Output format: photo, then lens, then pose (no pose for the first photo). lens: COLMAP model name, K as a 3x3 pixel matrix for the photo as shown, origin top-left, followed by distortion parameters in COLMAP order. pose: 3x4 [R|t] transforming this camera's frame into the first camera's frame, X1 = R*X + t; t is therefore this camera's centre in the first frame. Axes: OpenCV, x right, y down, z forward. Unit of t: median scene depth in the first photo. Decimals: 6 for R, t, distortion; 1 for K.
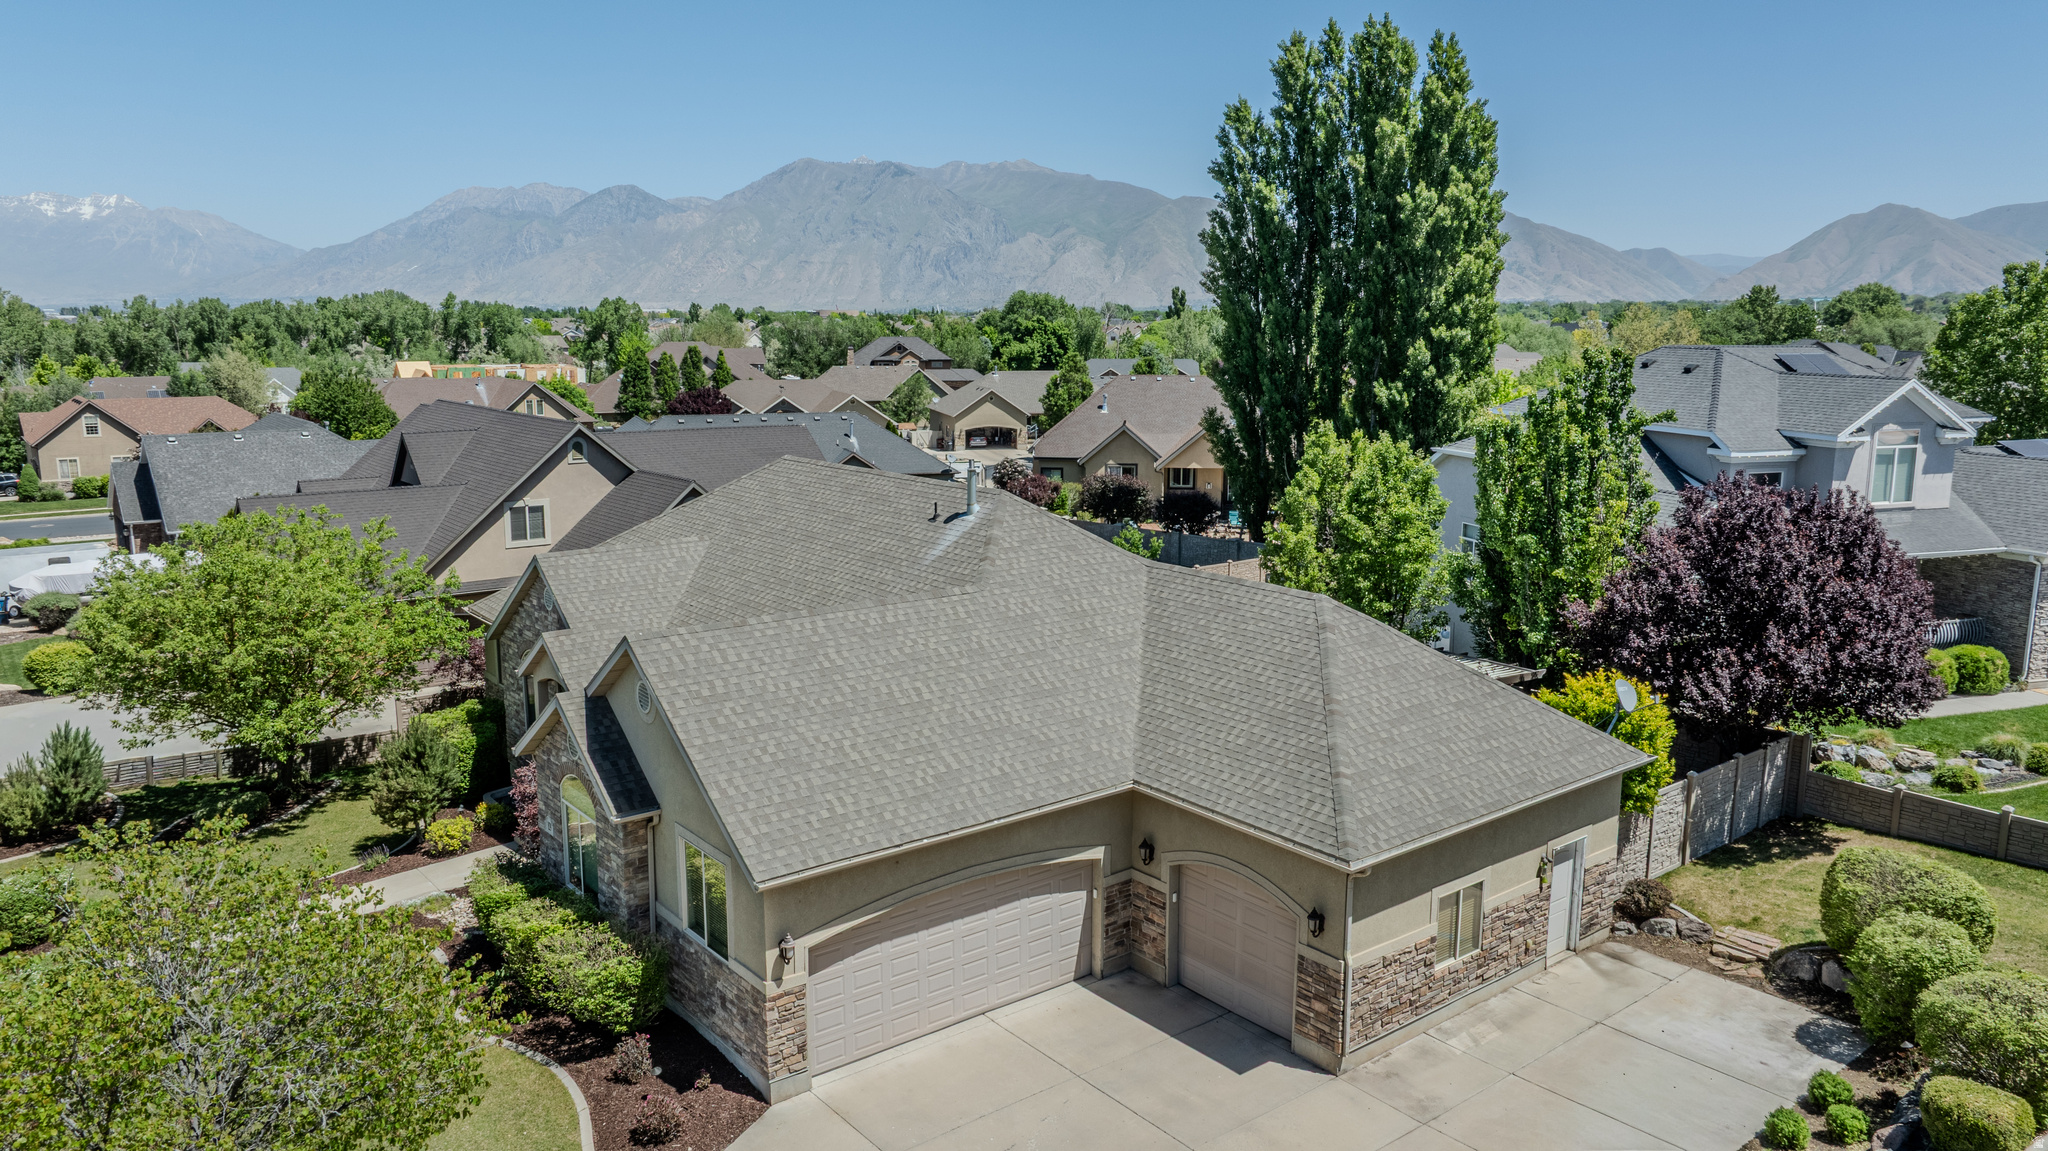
lens RADIAL K [[1444.2, 0, 1035.3], [0, 1444.2, 571.0], [0, 0, 1]] dist [-0.031982, 0.028145]
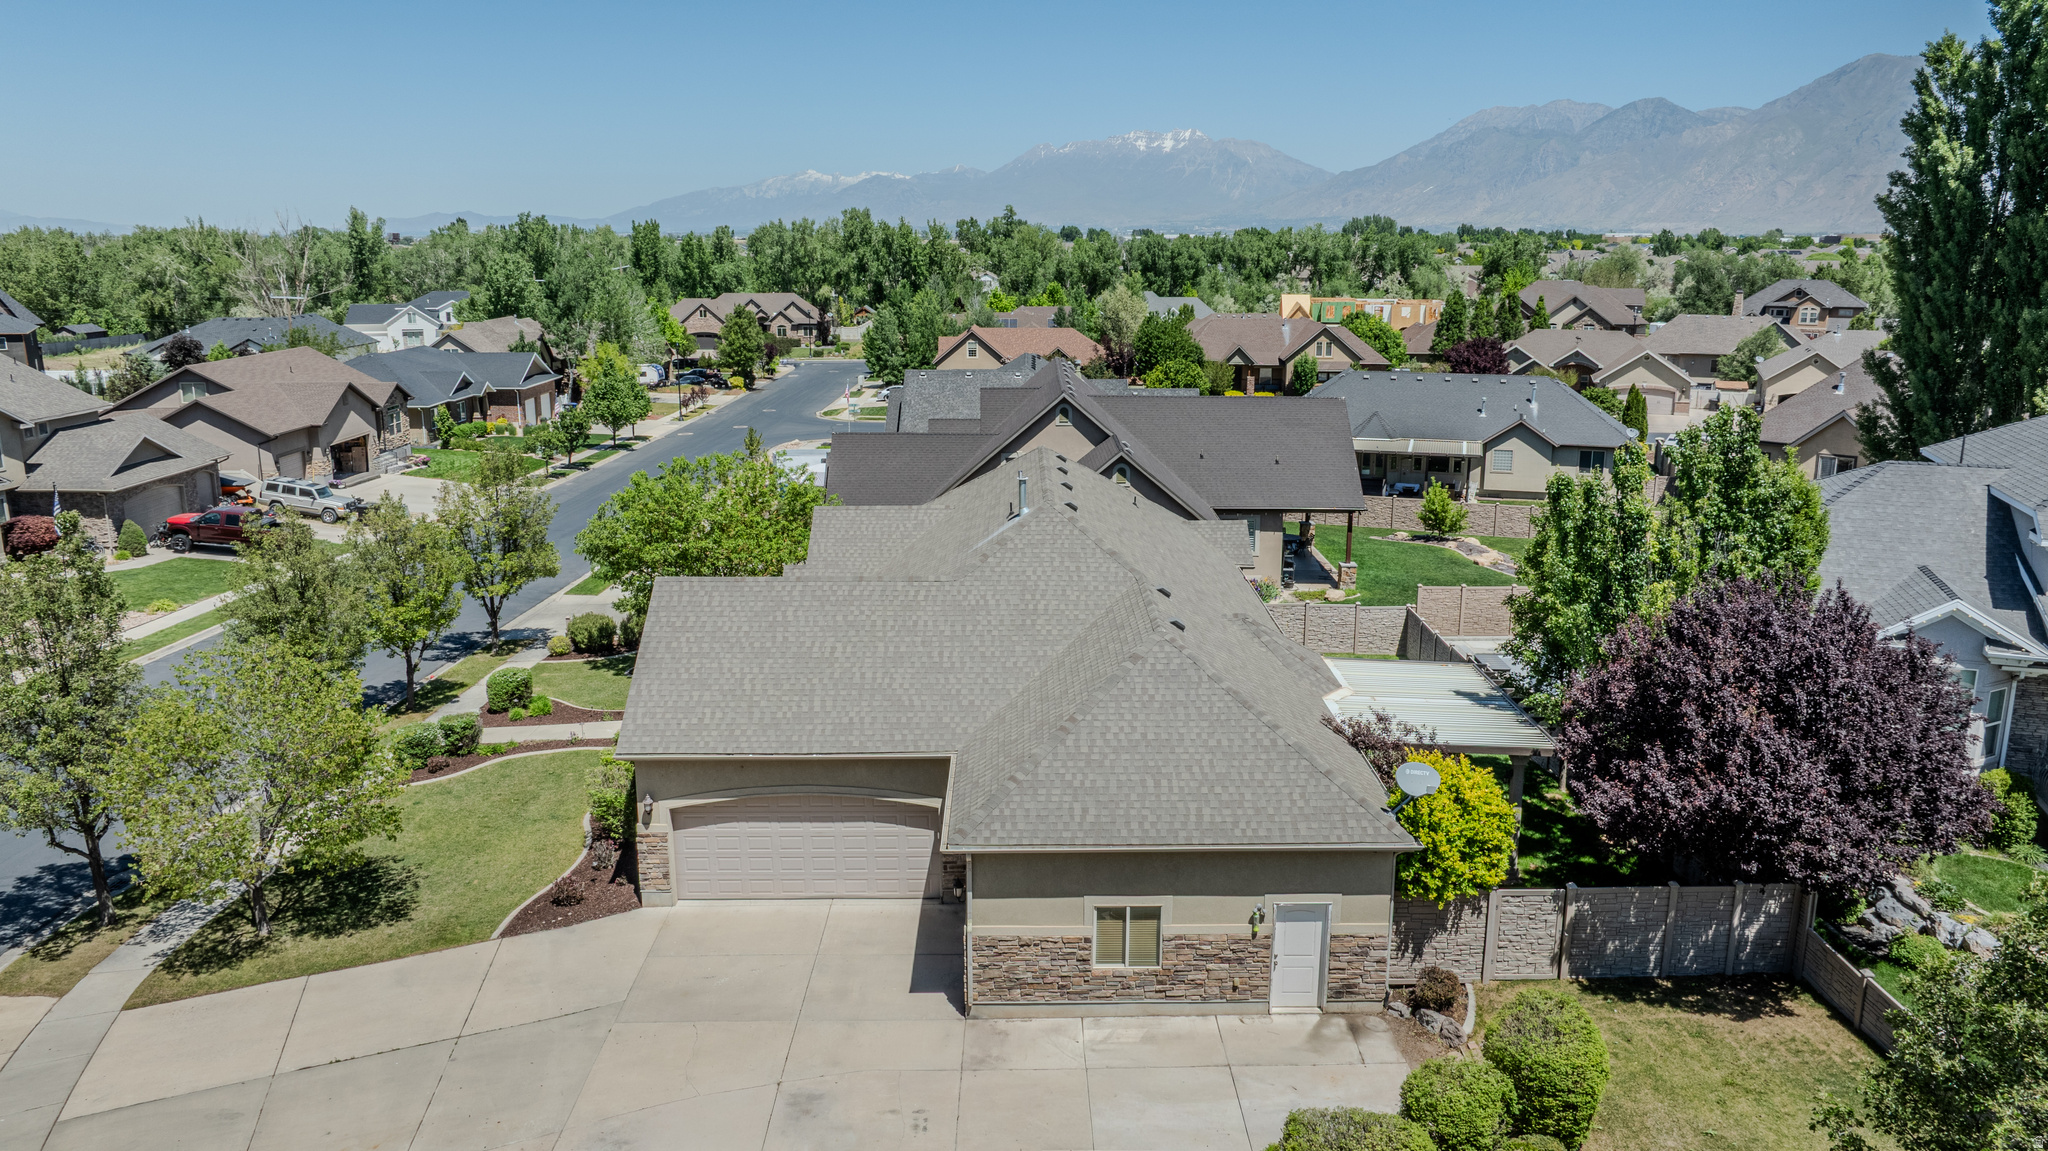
lens RADIAL K [[1444.2, 0, 1035.7], [0, 1444.2, 579.3], [0, 0, 1]] dist [-0.031982, 0.028145]
pose [[0.787314, 0.141346, -0.600131, 0.270761], [-0.105577, 0.989897, 0.094639, -0.039834], [0.607445, -0.011150, 0.794283, 0.021523]]
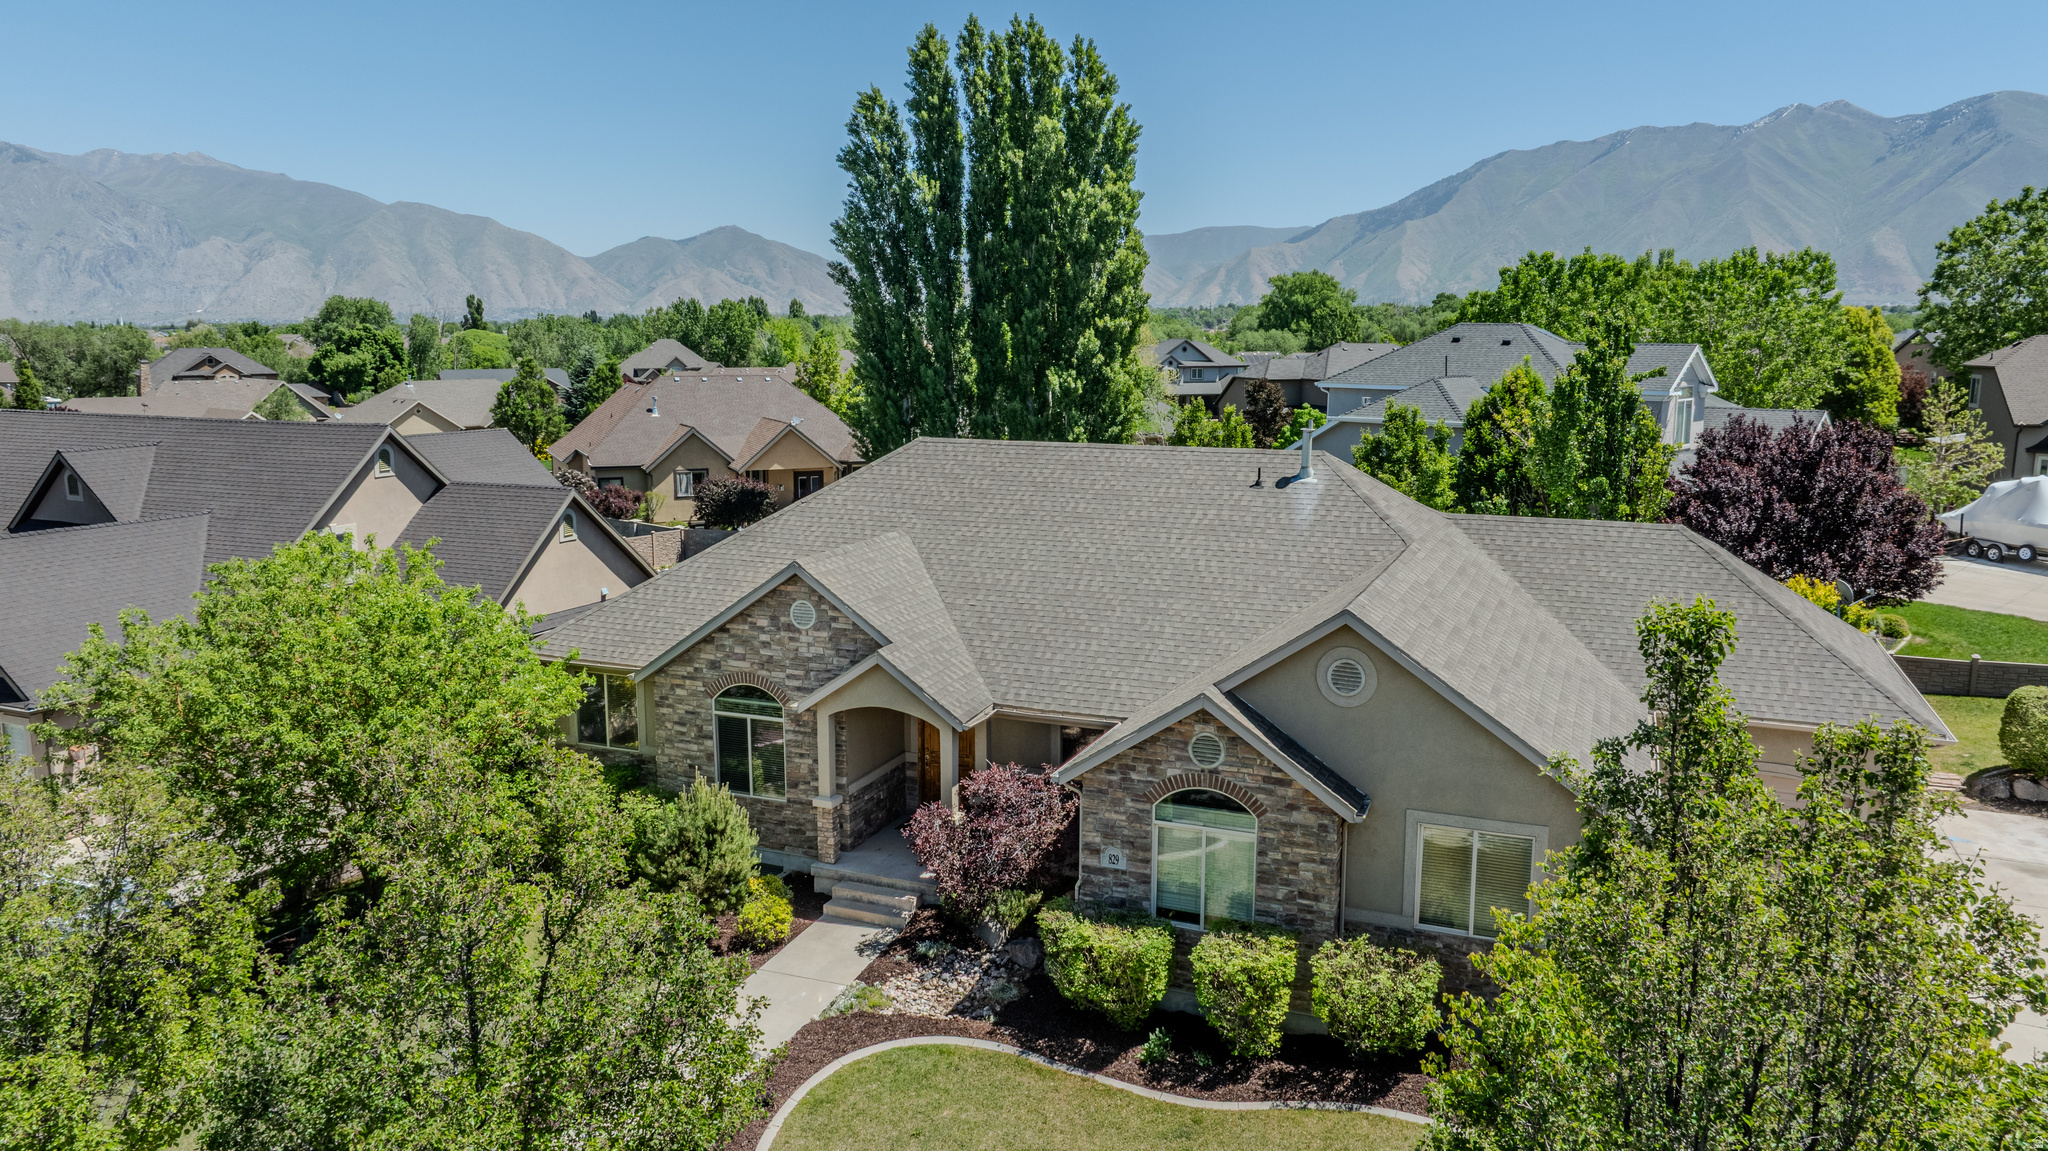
lens RADIAL K [[1444.2, 0, 1032.5], [0, 1444.2, 577.7], [0, 0, 1]] dist [-0.031982, 0.028145]
pose [[0.872374, -0.083254, 0.481698, -0.264193], [0.085499, 0.996187, 0.017333, -0.001839], [-0.481305, 0.026064, 0.876166, 0.095705]]
